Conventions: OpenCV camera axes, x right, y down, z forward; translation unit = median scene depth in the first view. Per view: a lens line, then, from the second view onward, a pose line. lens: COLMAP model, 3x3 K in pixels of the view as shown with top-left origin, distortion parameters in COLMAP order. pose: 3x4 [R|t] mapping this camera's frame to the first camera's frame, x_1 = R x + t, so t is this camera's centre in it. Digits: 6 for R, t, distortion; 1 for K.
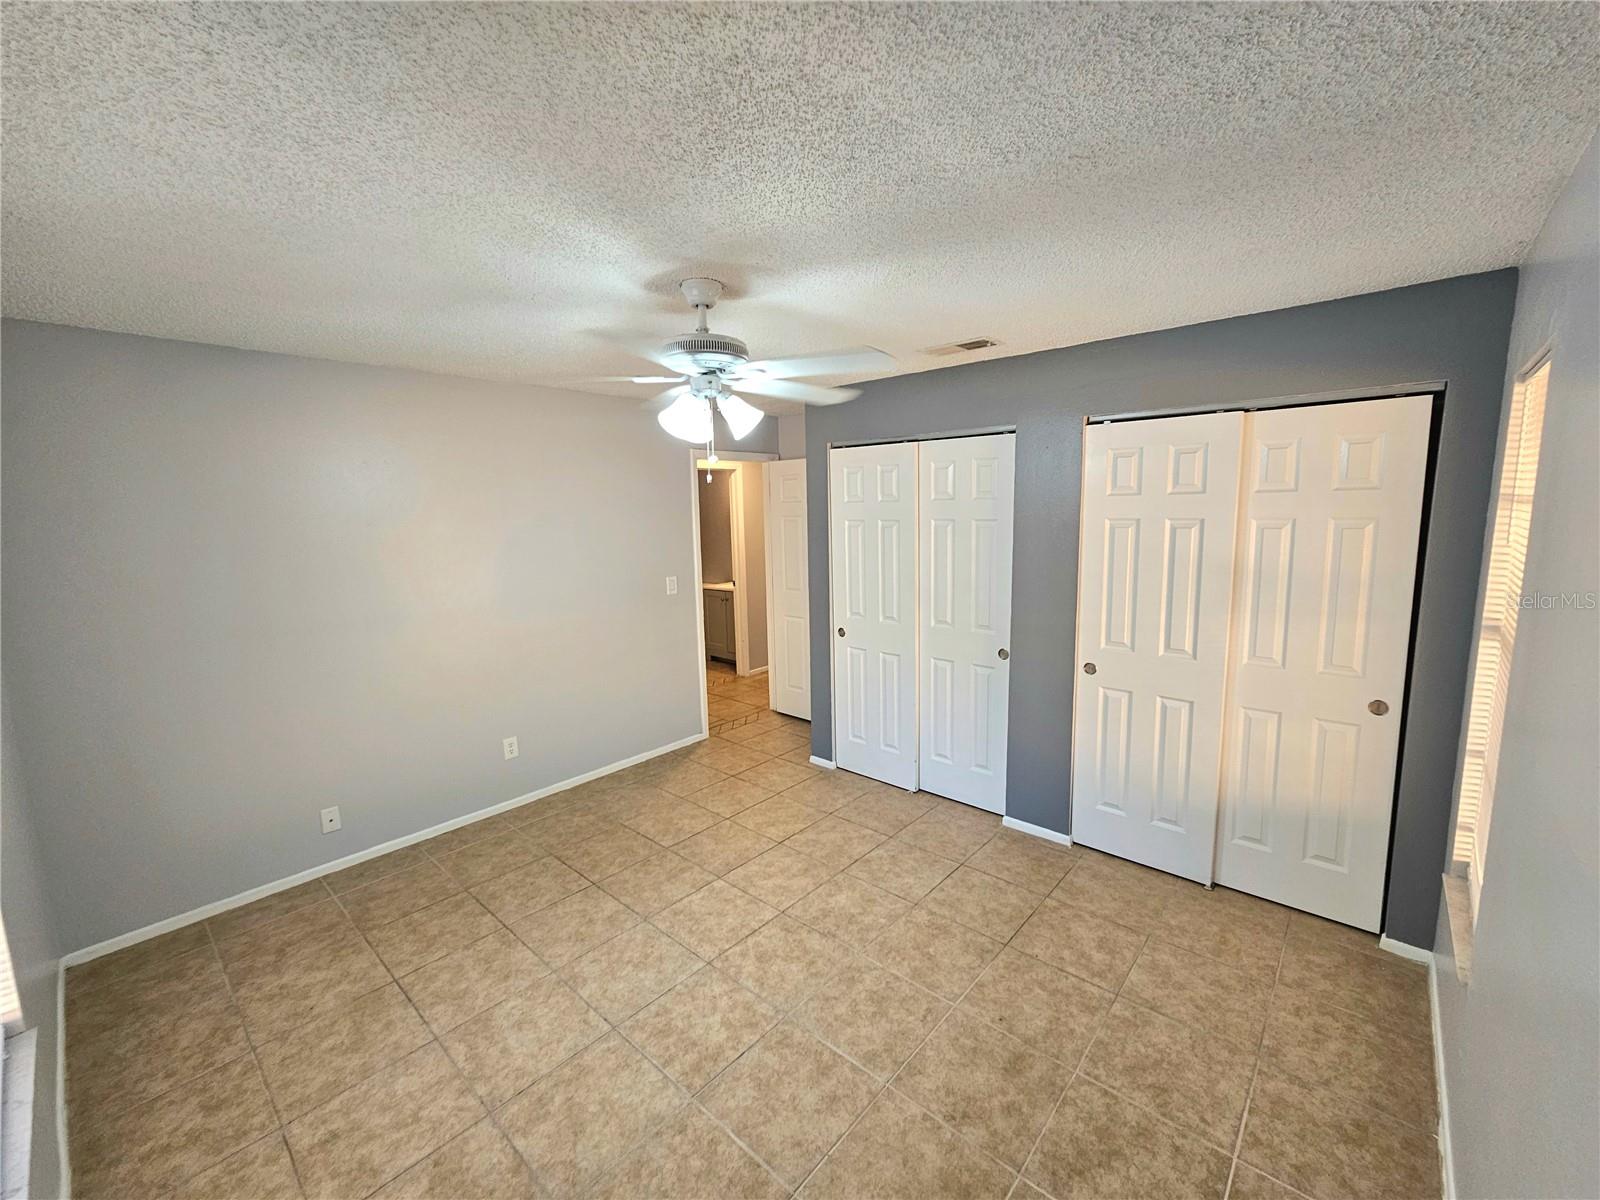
lens RADIAL K [[654.5, 0, 810.0], [0, 654.5, 604.0], [0, 0, 1]] dist [-0.004275, 0.000548]
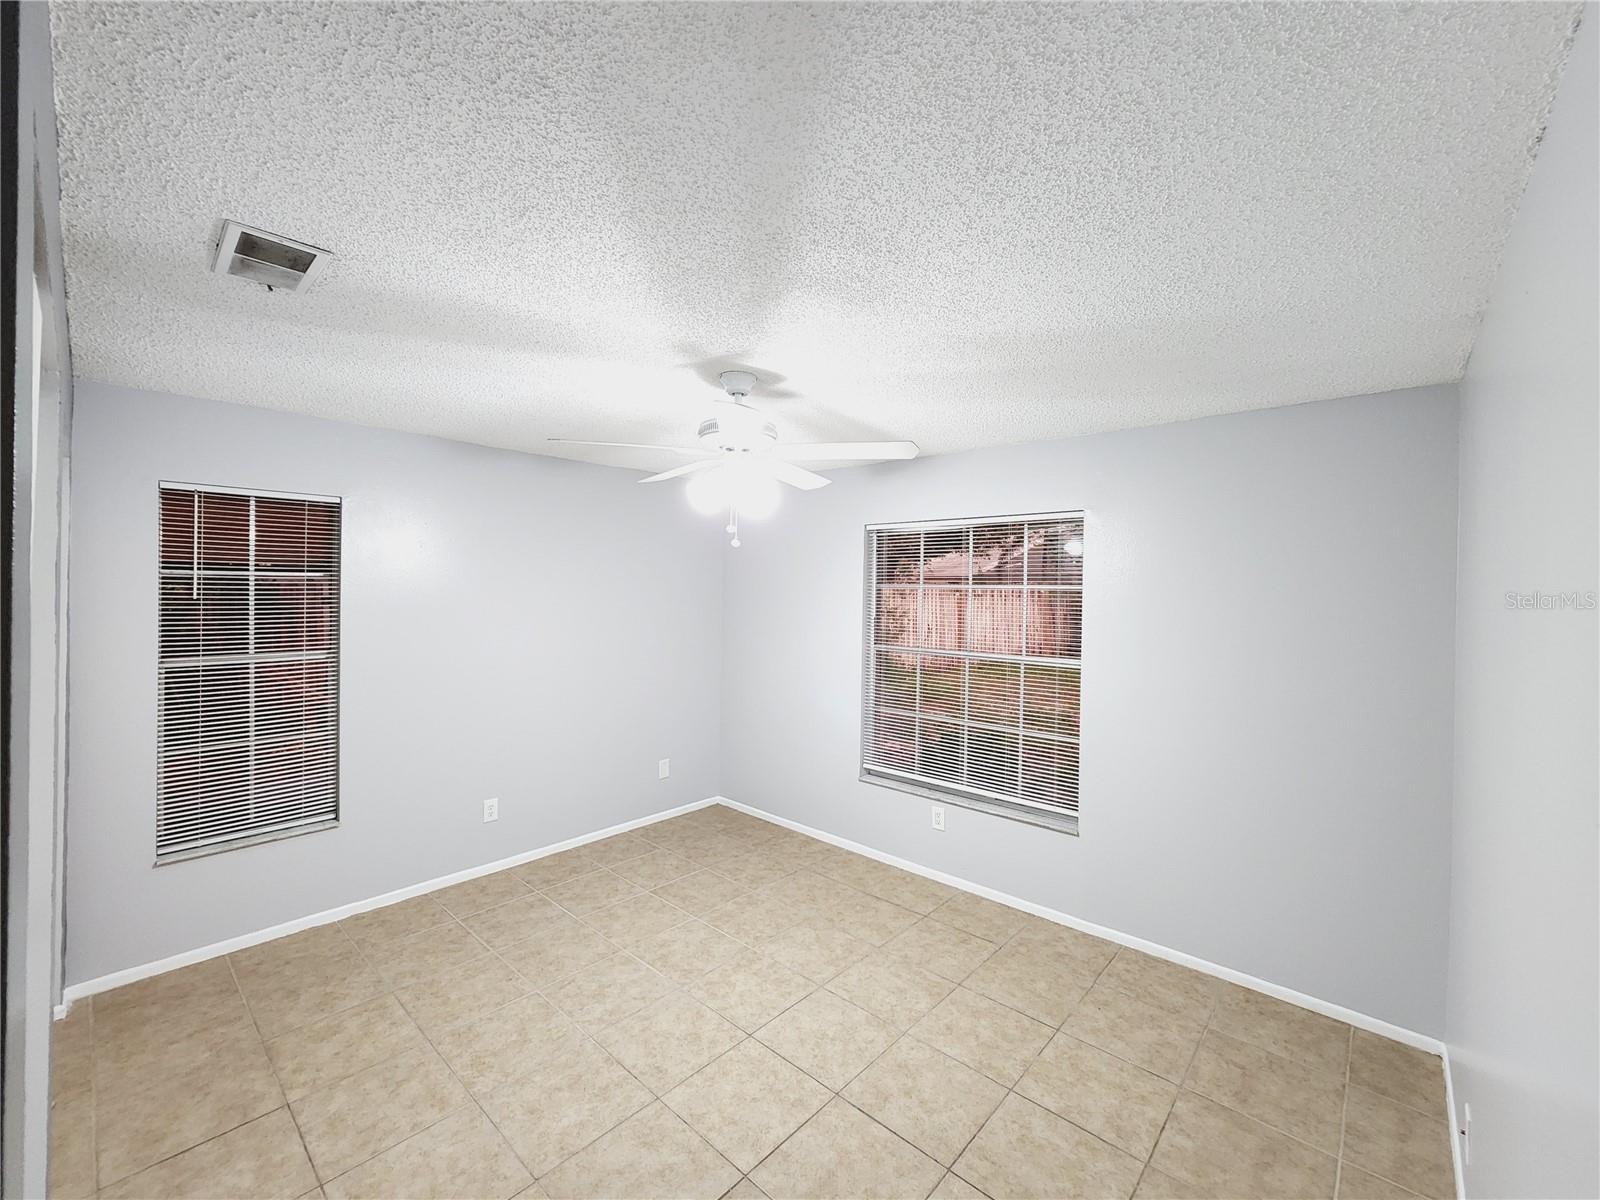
lens RADIAL K [[656.9, 0, 789.5], [0, 656.9, 593.6], [0, 0, 1]] dist [-0.005056, 0.000728]
pose [[-0.999634, 0.003581, 0.026806, -0.241596], [0.007793, 0.987298, 0.158688, -0.249329], [-0.025898, 0.158839, -0.986965, 1.851802]]
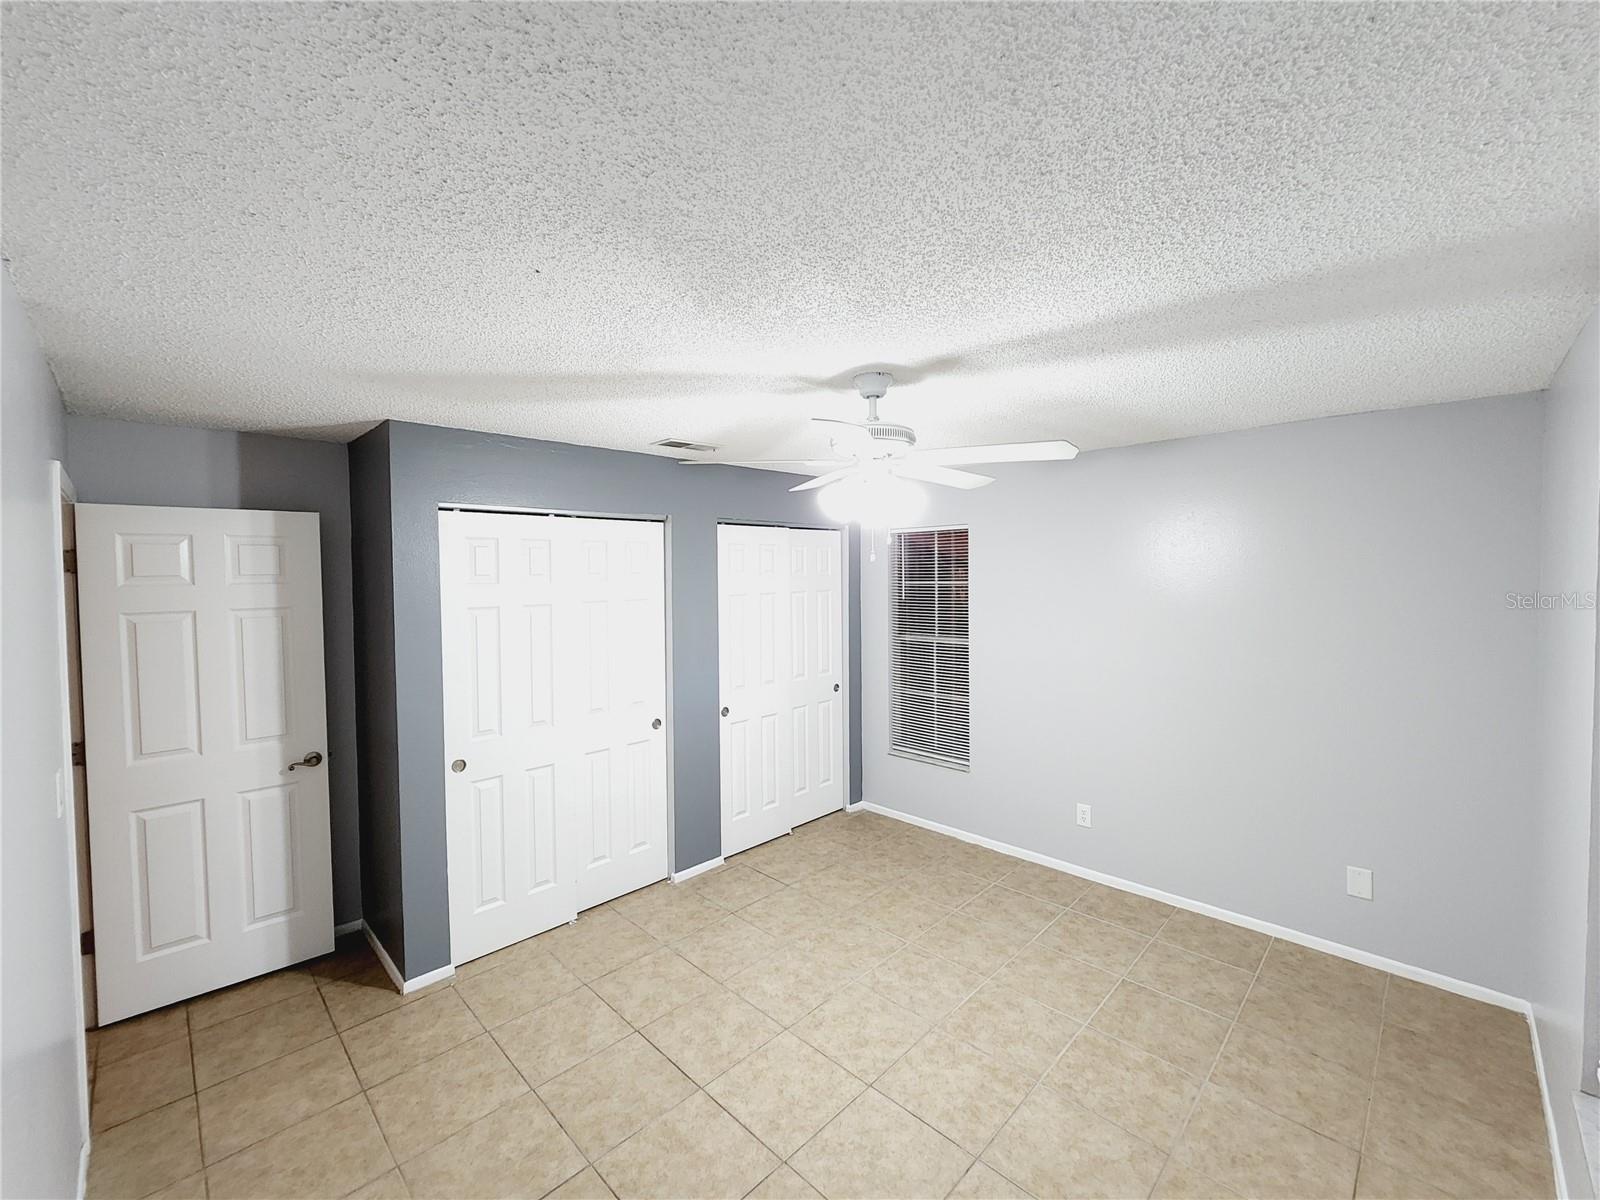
lens RADIAL K [[656.9, 0, 798.4], [0, 656.9, 594.1], [0, 0, 1]] dist [-0.005056, 0.000728]
pose [[0.061198, -0.016504, 0.997989, -1.051993], [0.160791, 0.986967, 0.006462, -0.141910], [-0.985089, 0.160072, 0.063054, 0.931799]]
